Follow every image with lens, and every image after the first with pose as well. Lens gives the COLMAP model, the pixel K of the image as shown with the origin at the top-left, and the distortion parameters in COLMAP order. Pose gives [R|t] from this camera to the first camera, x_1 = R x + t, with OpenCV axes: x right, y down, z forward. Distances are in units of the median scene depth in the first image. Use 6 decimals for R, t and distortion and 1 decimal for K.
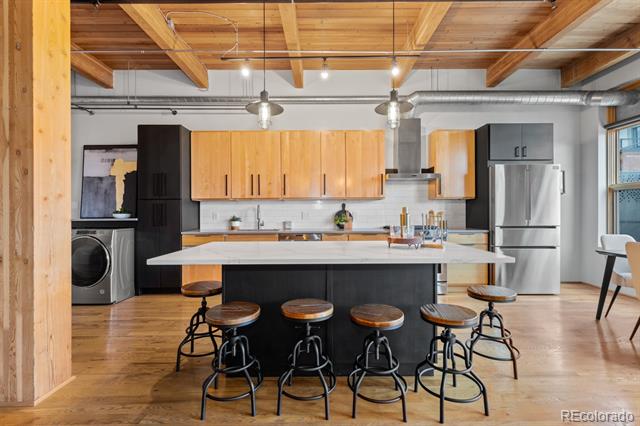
lens RADIAL K [[284.7, 0, 322.1], [0, 284.7, 210.2], [0, 0, 1]] dist [0.001857, -0.000573]
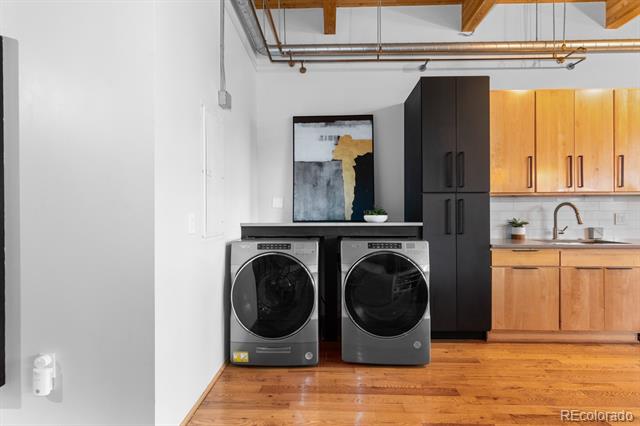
lens RADIAL K [[284.7, 0, 320.5], [0, 284.7, 215.6], [0, 0, 1]] dist [0.001857, -0.000573]
pose [[0.999400, 0.004750, -0.034313, -0.752270], [-0.004366, 0.999927, 0.011262, 0.006047], [0.034363, -0.011106, 0.999348, 0.308163]]
